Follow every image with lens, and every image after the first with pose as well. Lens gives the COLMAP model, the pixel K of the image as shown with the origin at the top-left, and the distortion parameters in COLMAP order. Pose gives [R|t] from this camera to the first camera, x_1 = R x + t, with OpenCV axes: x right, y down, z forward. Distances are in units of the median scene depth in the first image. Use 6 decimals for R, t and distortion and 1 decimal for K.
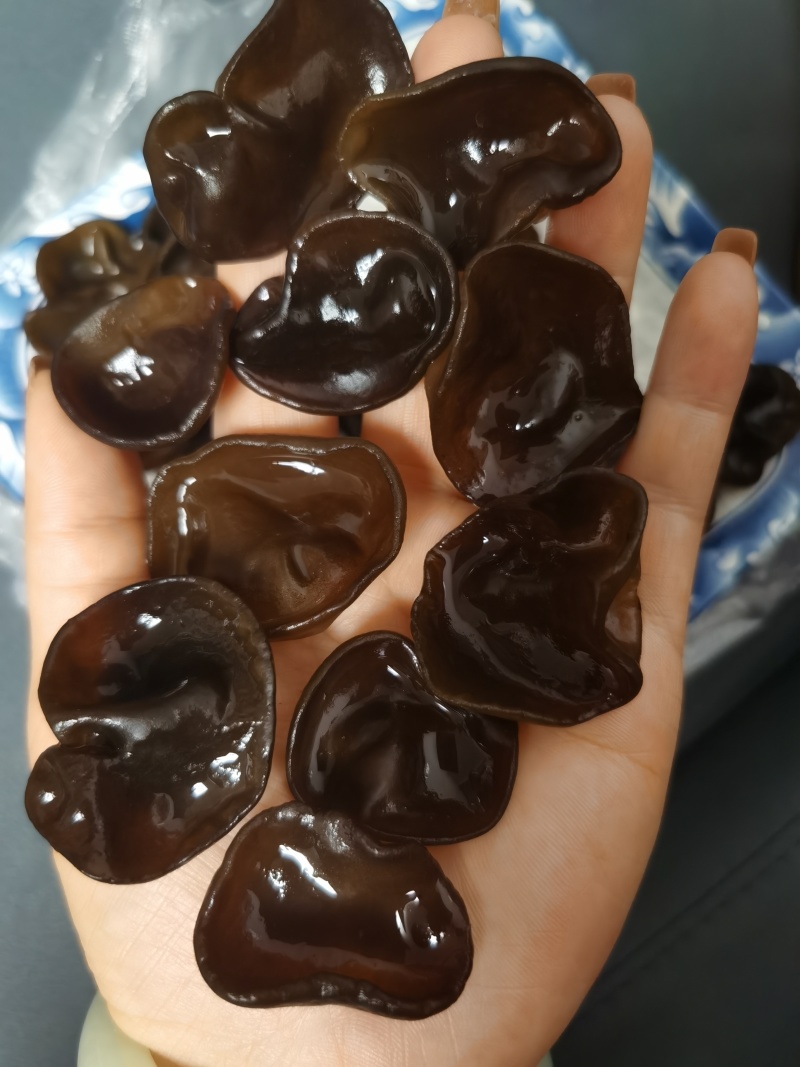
lens RADIAL K [[833.2, 0, 397.3], [0, 833.2, 543.4], [0, 0, 1]] dist [-0.005804, 0.002438]
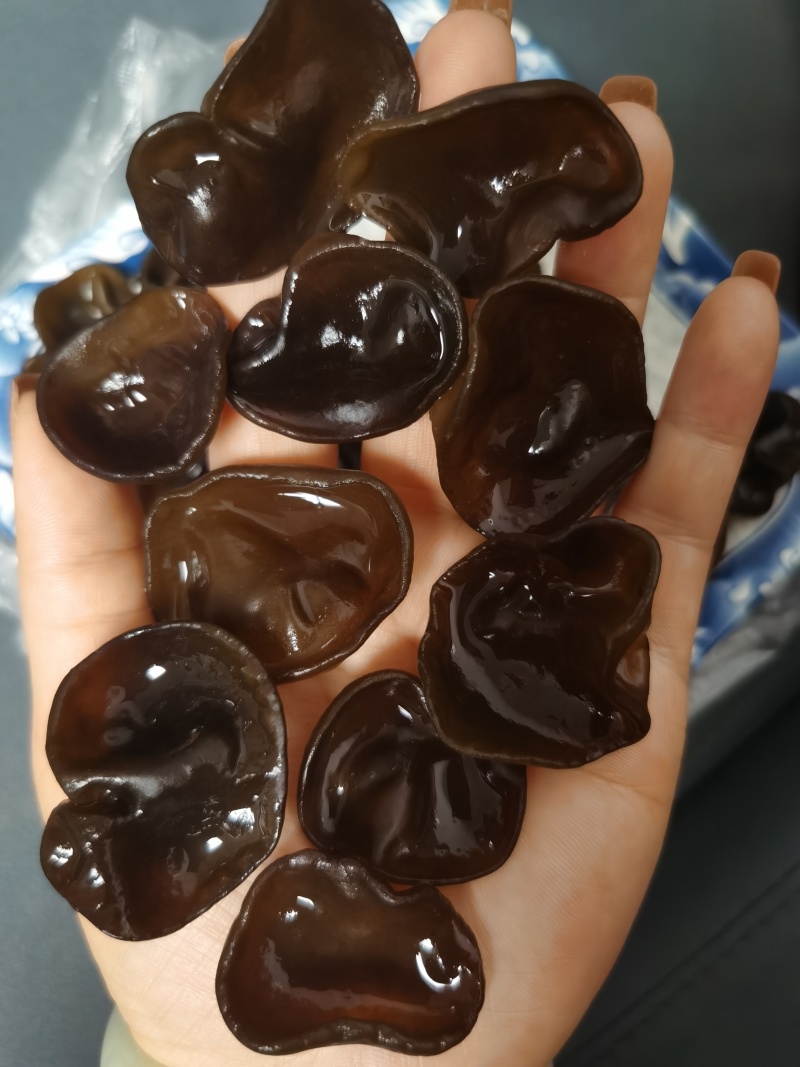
lens RADIAL K [[833.2, 0, 397.3], [0, 833.2, 543.4], [0, 0, 1]] dist [-0.005804, 0.002438]
pose [[0.999645, -0.014779, 0.022162, -0.029697], [0.012146, 0.993340, 0.114582, -0.162949], [-0.023707, -0.114272, 0.993167, 0.030716]]
